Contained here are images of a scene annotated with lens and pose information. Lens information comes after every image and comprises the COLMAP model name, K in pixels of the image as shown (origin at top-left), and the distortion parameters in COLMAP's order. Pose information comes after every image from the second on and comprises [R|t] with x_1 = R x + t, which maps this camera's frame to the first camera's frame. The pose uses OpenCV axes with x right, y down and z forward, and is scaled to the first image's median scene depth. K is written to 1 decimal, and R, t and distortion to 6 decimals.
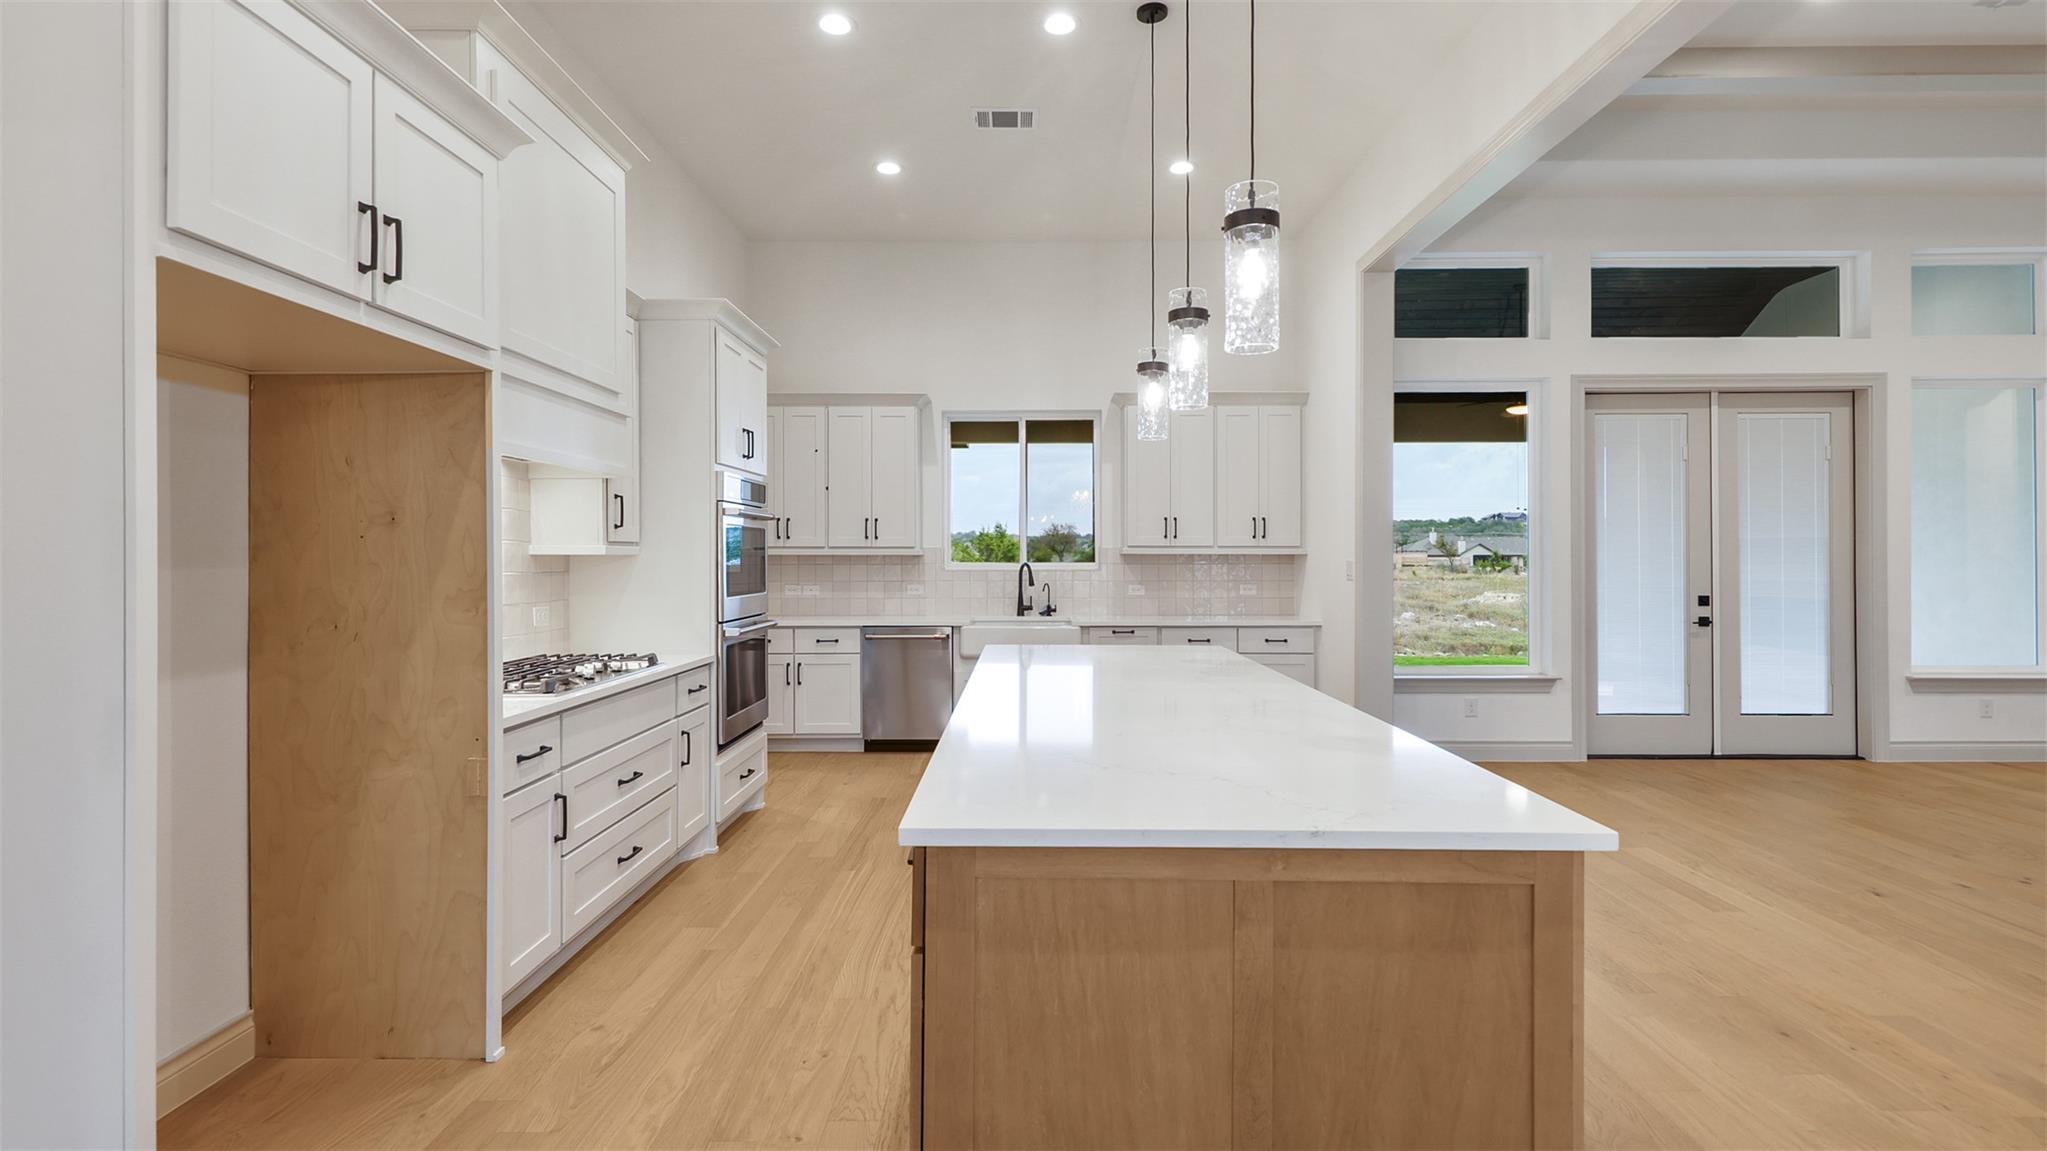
lens RADIAL K [[959.0, 0, 1028.4], [0, 959.0, 550.7], [0, 0, 1]] dist [0.022790, -0.013833]
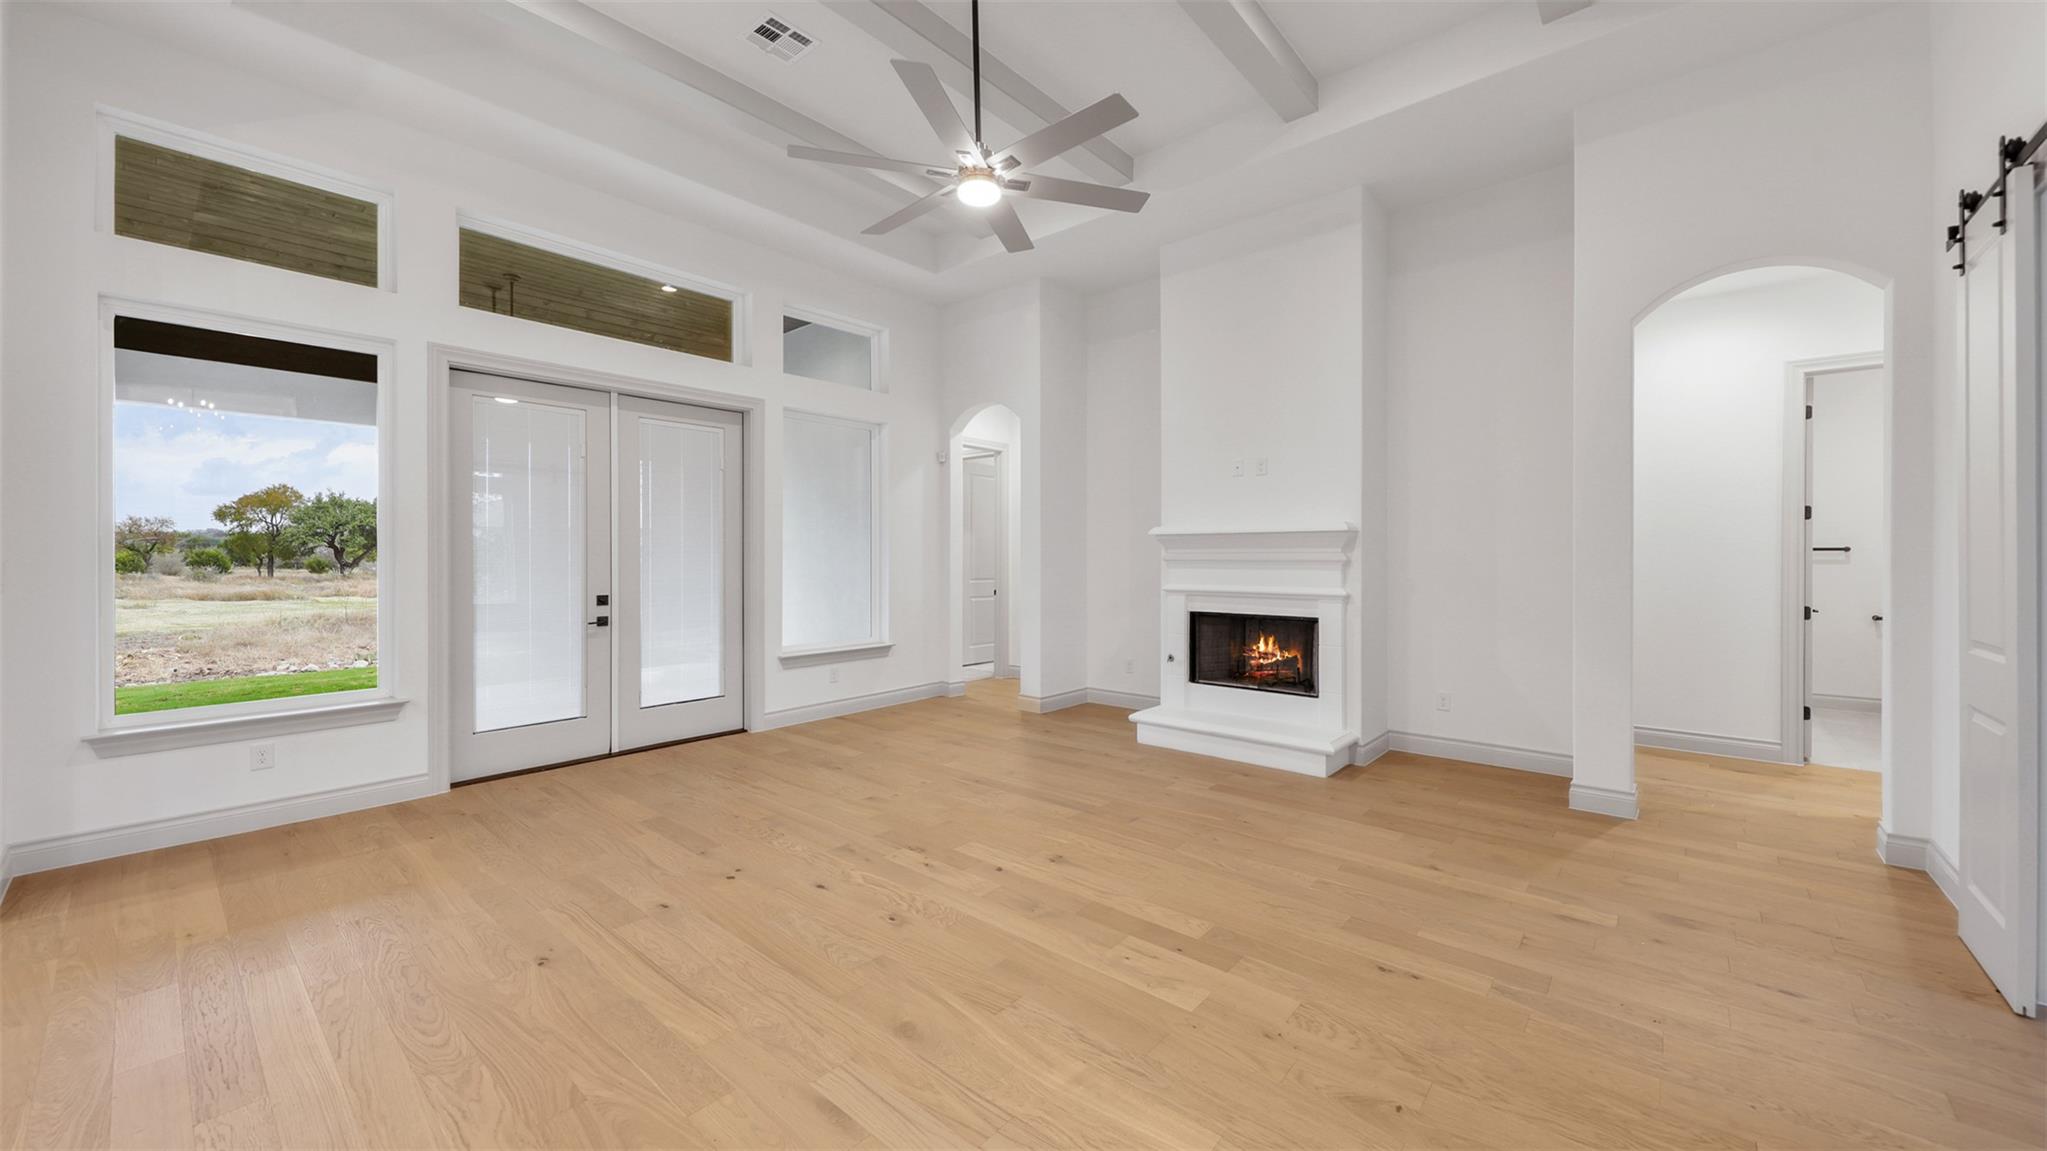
lens RADIAL K [[756.1, 0, 1029.2], [0, 756.1, 555.8], [0, 0, 1]] dist [0.000582, -0.000591]
pose [[0.646686, -0.000074, 0.762756, 0.386556], [-0.003646, 0.999988, 0.003188, 0.001809], [-0.762747, -0.004842, 0.646678, 0.159570]]
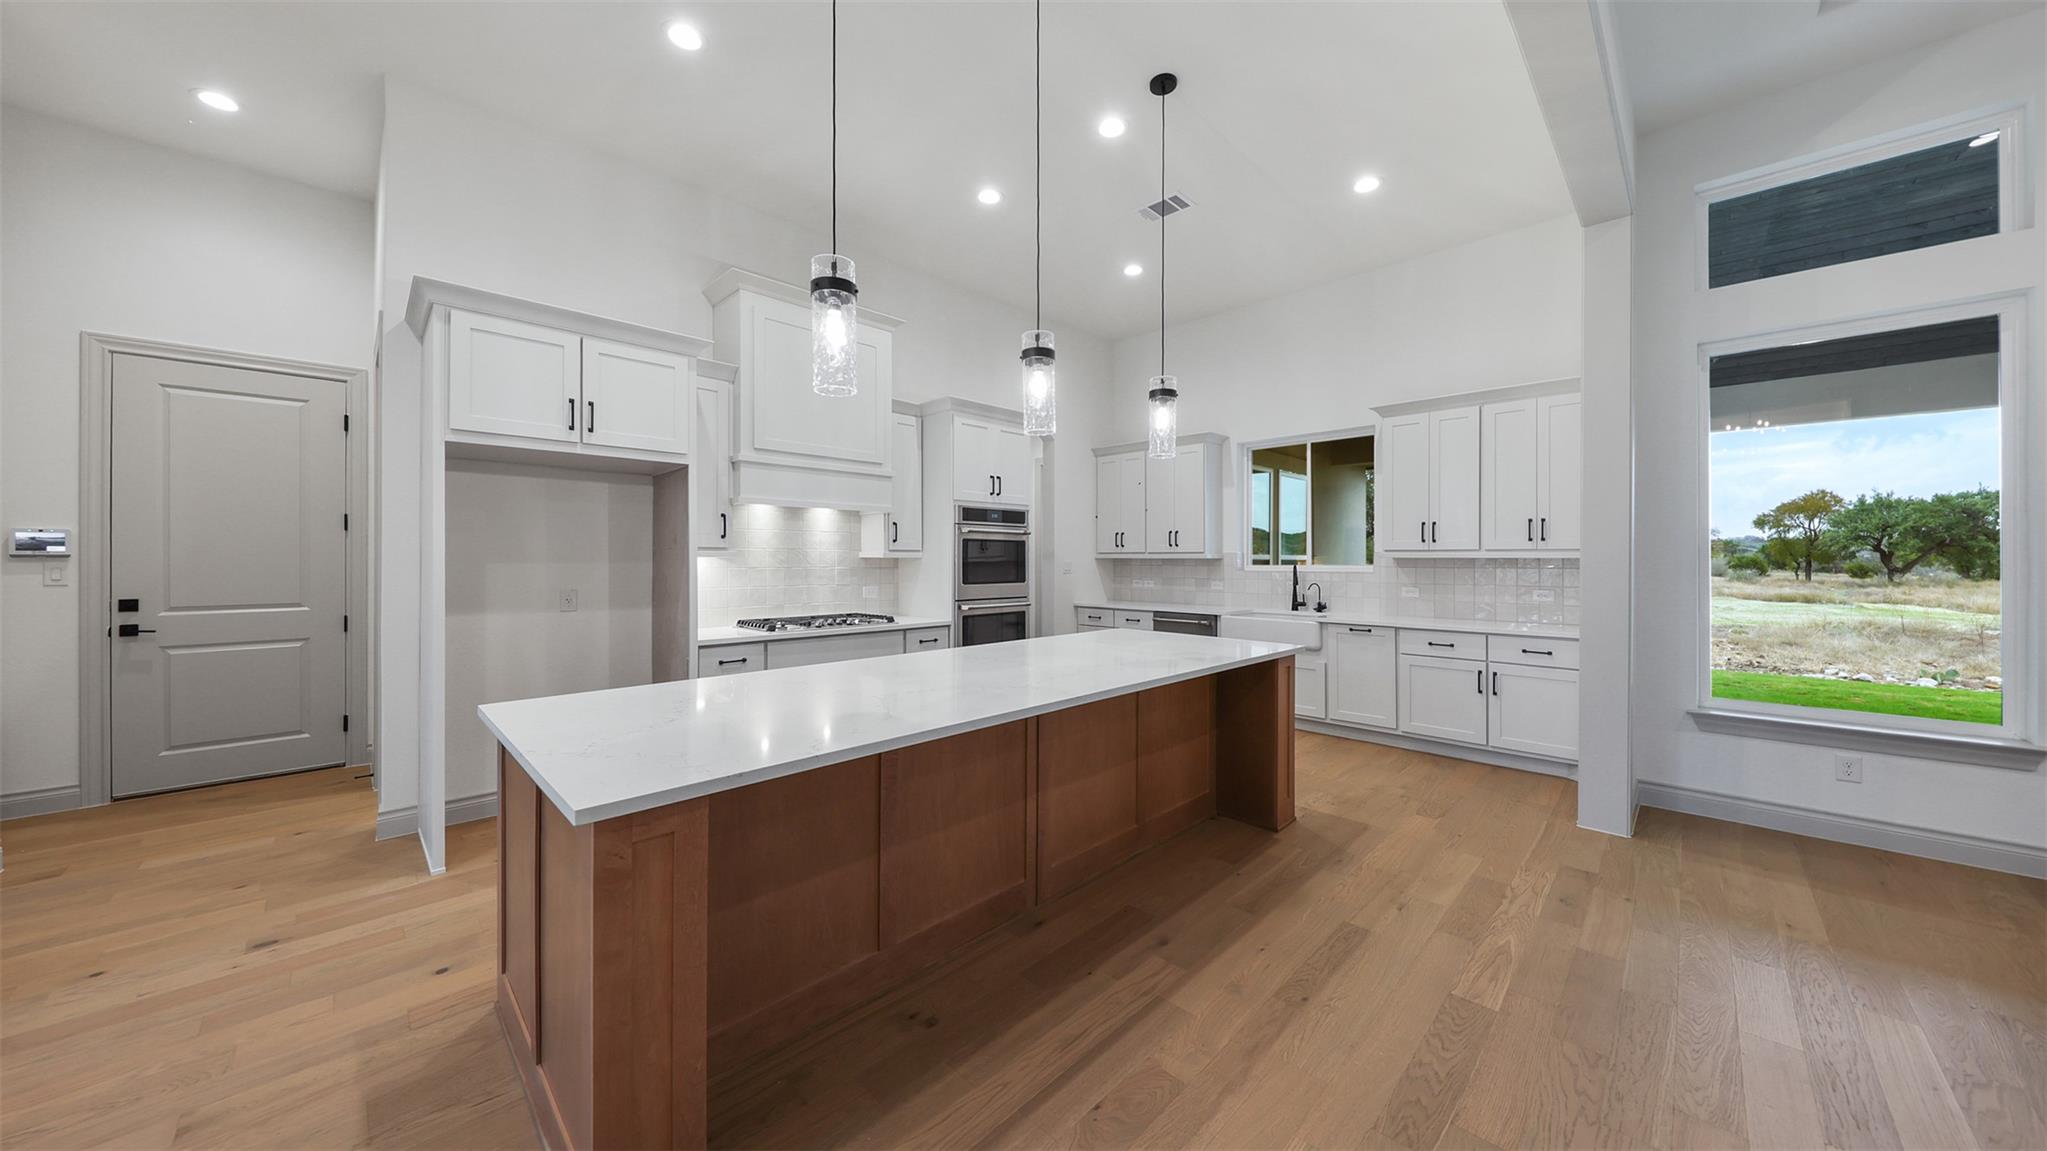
lens RADIAL K [[677.1, 0, 1024.6], [0, 677.1, 555.3], [0, 0, 1]] dist [0.000691, 0.000005]
pose [[0.712558, -0.001824, -0.701611, 0.365077], [0.001400, 0.999998, -0.001178, 0.001114], [0.701612, -0.000143, 0.712559, 0.197135]]
